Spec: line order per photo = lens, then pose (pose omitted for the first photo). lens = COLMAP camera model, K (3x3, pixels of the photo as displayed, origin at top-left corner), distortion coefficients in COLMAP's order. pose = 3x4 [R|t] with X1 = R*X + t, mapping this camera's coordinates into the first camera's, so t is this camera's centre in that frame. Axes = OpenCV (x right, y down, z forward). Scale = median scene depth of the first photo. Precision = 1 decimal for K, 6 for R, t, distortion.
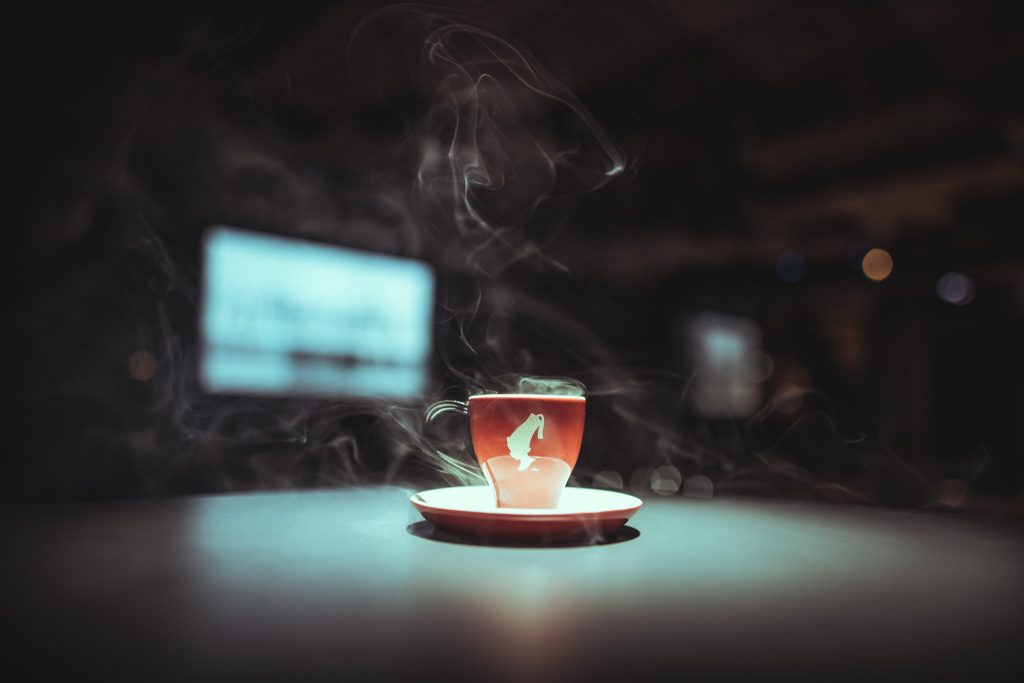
lens RADIAL K [[888.7, 0, 508.9], [0, 888.7, 341.1], [0, 0, 1]] dist [0.005147, 0.002249]
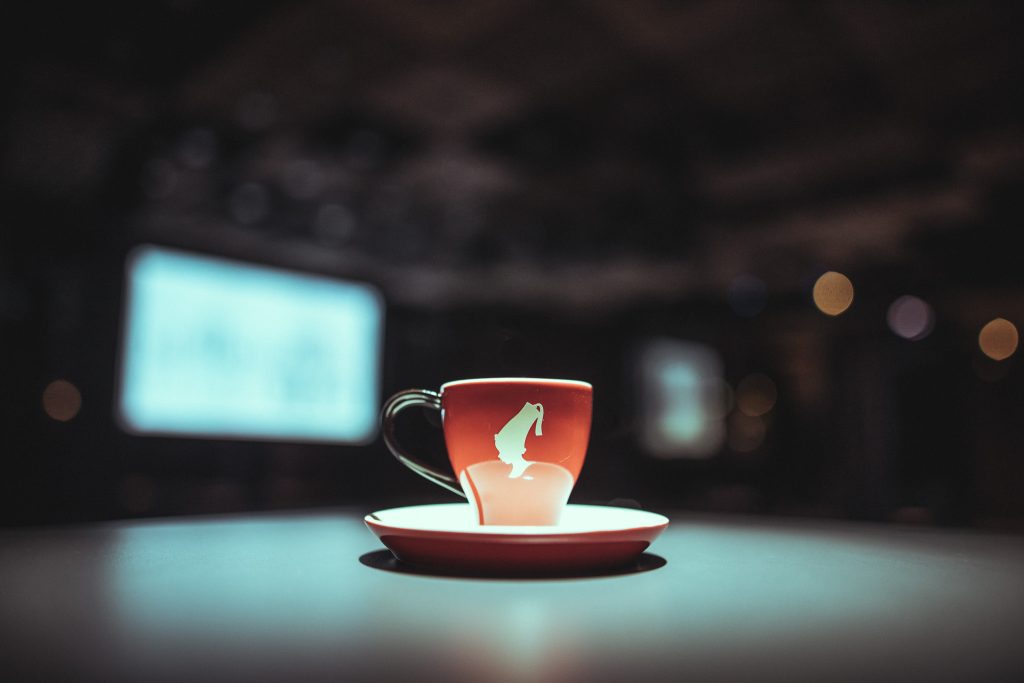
lens RADIAL K [[888.7, 0, 508.9], [0, 888.7, 341.1], [0, 0, 1]] dist [0.005147, 0.002249]
pose [[0.997939, -0.003352, 0.064090, -0.035628], [0.006427, 0.998835, -0.047836, 0.060495], [-0.063855, 0.048149, 0.996797, 0.222313]]
